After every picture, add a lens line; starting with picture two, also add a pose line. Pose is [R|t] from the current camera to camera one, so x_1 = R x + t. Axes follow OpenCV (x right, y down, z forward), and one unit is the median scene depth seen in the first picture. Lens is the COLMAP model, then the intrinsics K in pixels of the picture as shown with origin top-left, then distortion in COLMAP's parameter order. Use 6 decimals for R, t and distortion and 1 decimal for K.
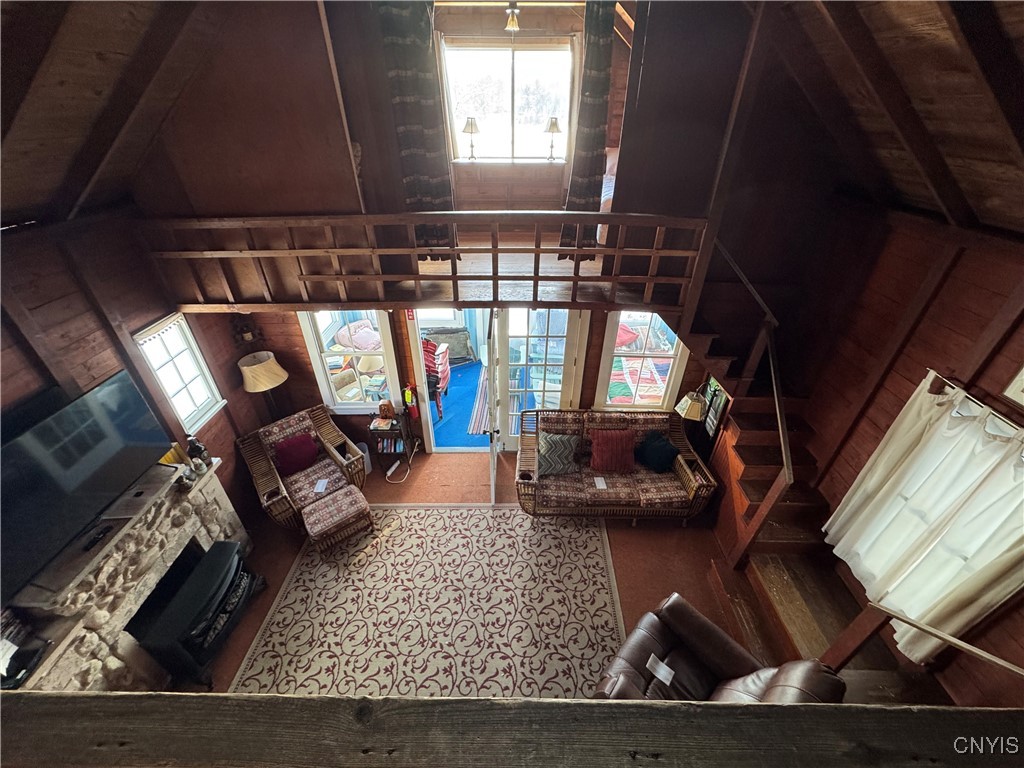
lens RADIAL K [[409.2, 0, 513.5], [0, 409.2, 382.3], [0, 0, 1]] dist [-0.003304, 0.000425]
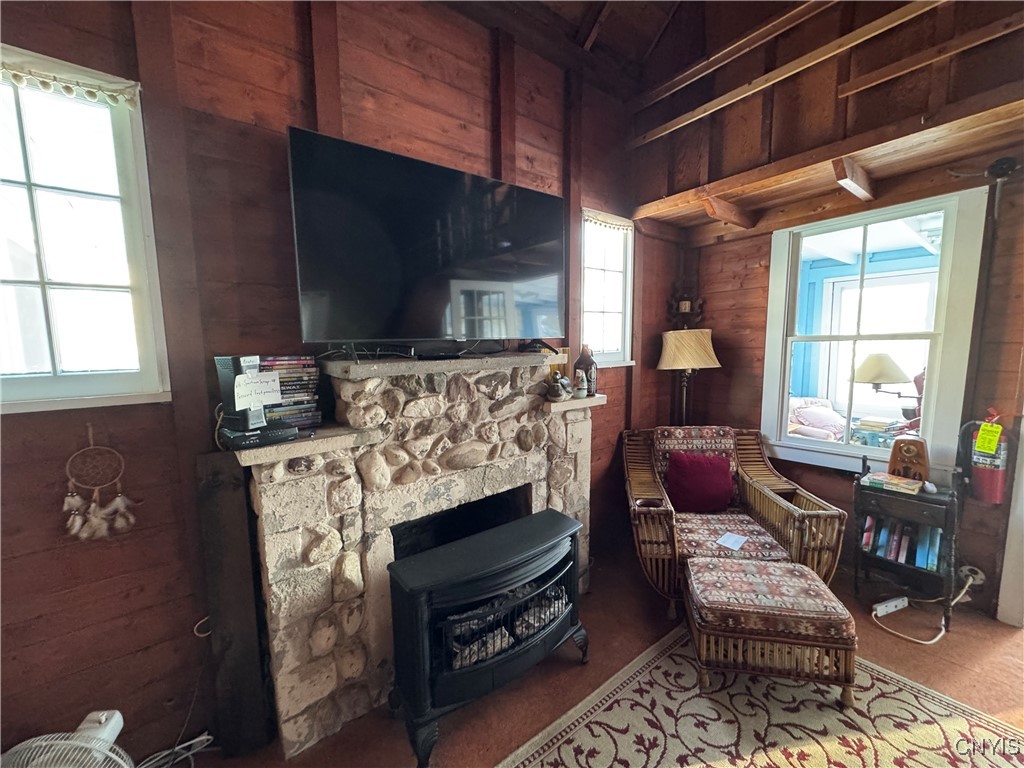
lens RADIAL K [[409.2, 0, 512.7], [0, 409.2, 382.7], [0, 0, 1]] dist [-0.003304, 0.000425]
pose [[0.625864, 0.069893, -0.776794, -0.307360], [-0.415286, 0.872911, -0.256056, 0.380549], [0.660175, 0.482848, 0.575349, 0.512195]]
